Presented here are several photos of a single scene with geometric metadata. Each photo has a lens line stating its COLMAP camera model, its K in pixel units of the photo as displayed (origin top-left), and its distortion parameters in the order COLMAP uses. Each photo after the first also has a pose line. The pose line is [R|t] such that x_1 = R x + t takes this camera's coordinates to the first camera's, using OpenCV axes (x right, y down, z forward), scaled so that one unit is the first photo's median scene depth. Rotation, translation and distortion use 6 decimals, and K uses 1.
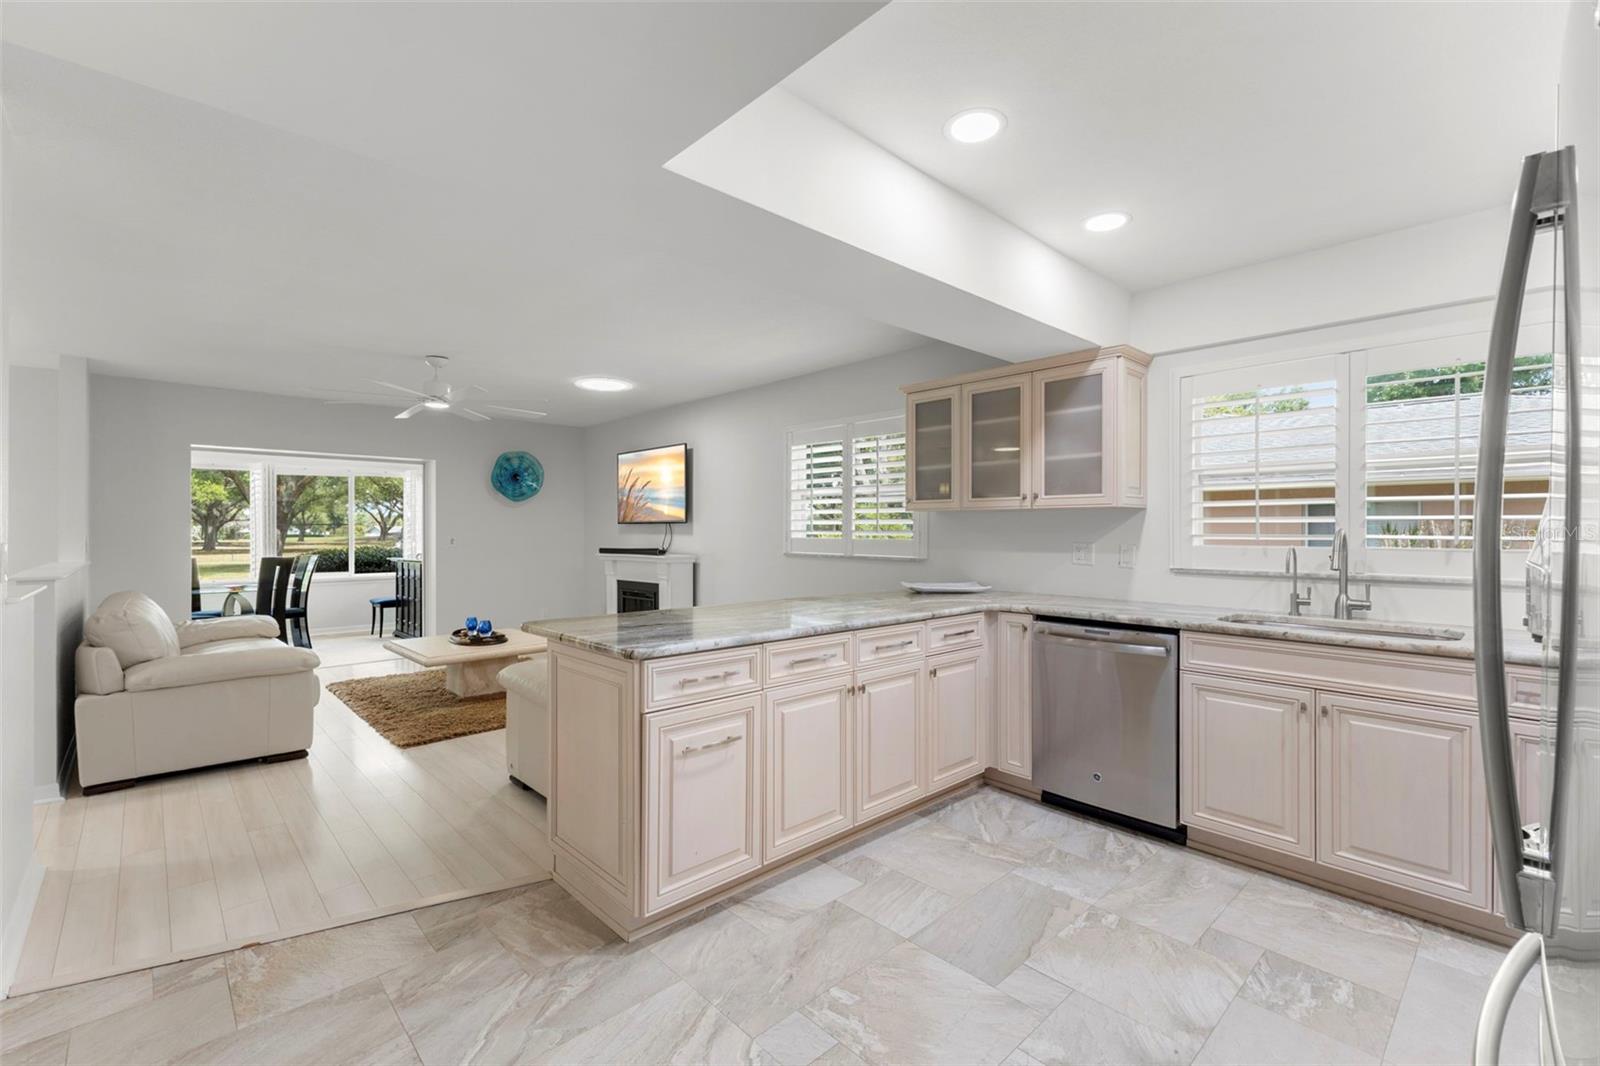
lens RADIAL K [[696.0, 0, 829.8], [0, 696.0, 530.3], [0, 0, 1]] dist [-0.001436, 0.000560]
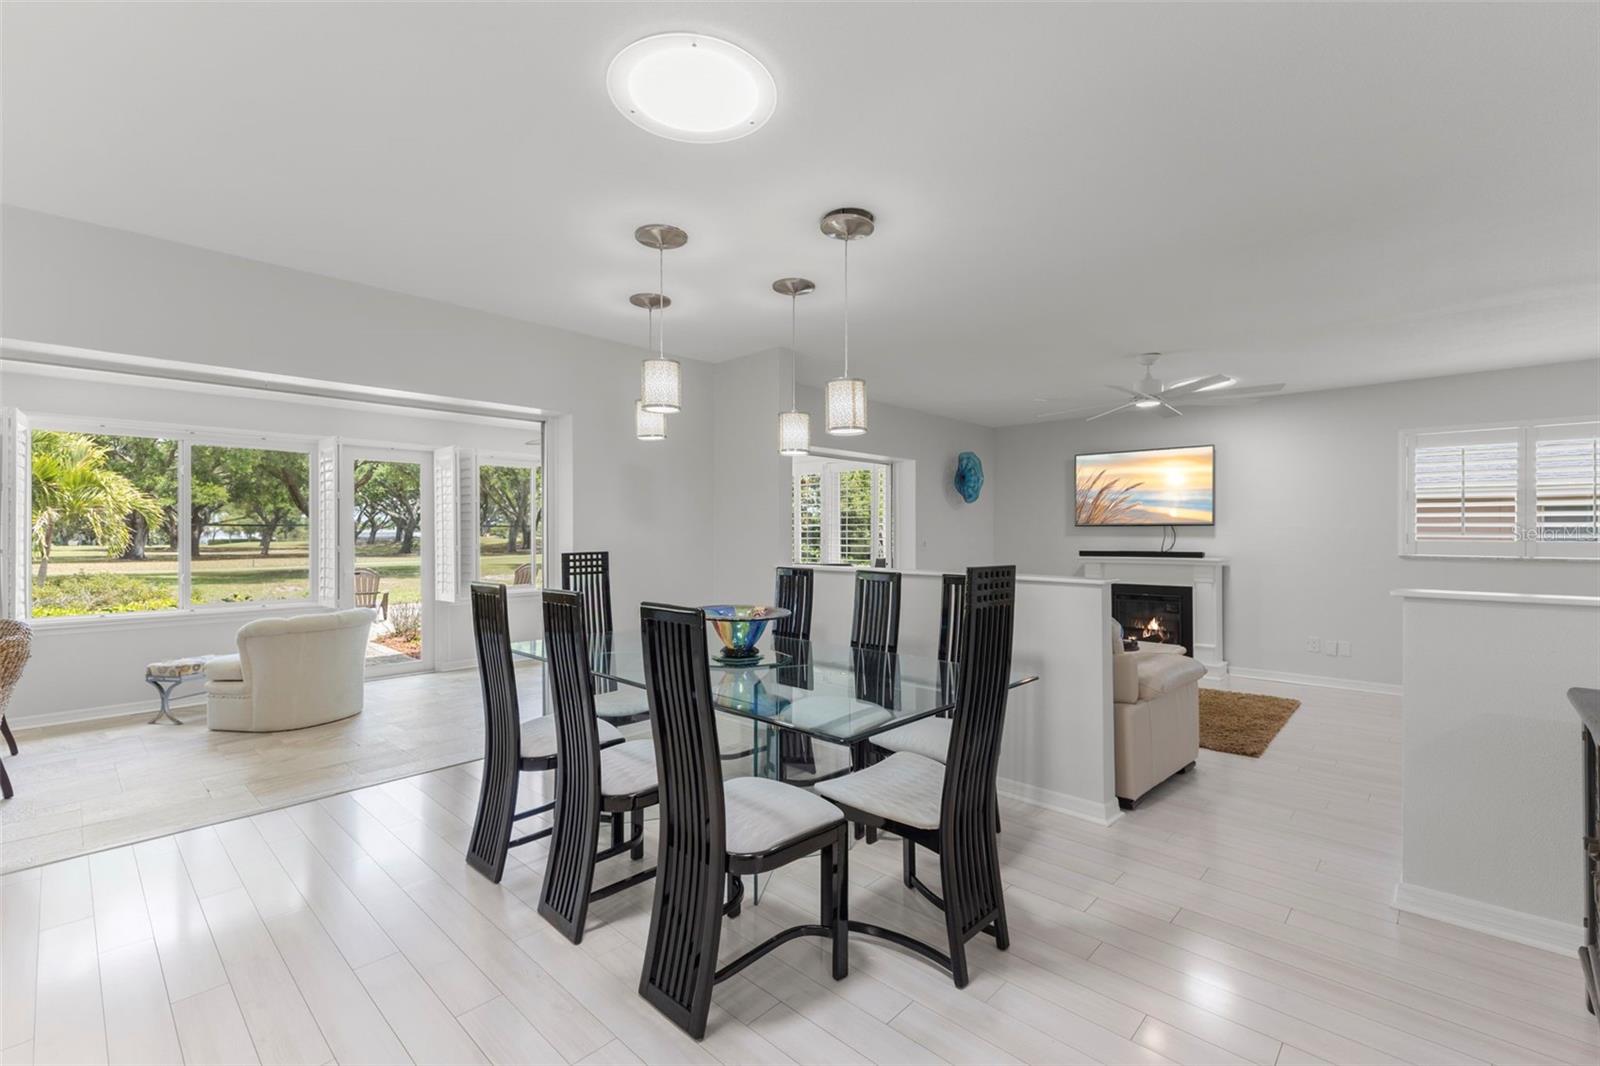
lens RADIAL K [[696.0, 0, 801.7], [0, 696.0, 527.8], [0, 0, 1]] dist [-0.001436, 0.000560]
pose [[0.998659, -0.000038, 0.051779, -0.785516], [0.000507, 0.999959, -0.009046, 0.001401], [-0.051777, 0.009060, 0.998618, 0.038172]]
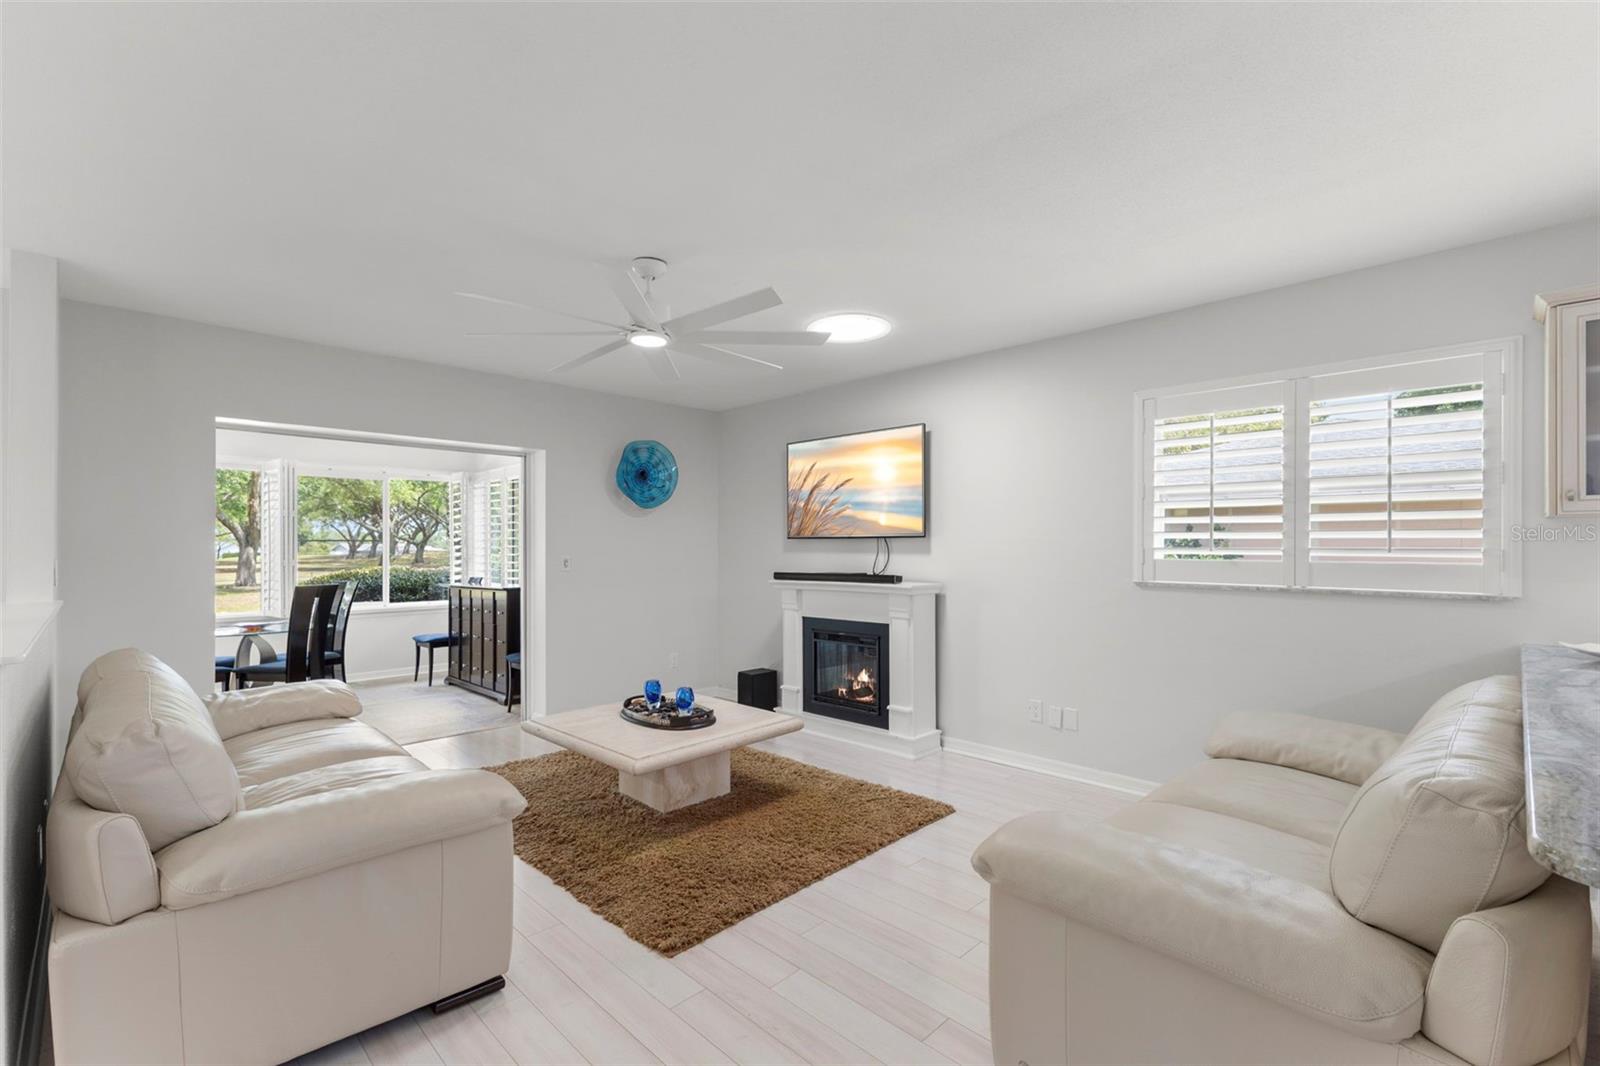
lens RADIAL K [[696.0, 0, 810.9], [0, 696.0, 545.7], [0, 0, 1]] dist [-0.001436, 0.000560]
pose [[0.999784, -0.000828, 0.020760, -0.312132], [0.000885, 0.999996, -0.002733, -0.000121], [-0.020758, 0.002751, 0.999781, 0.280335]]
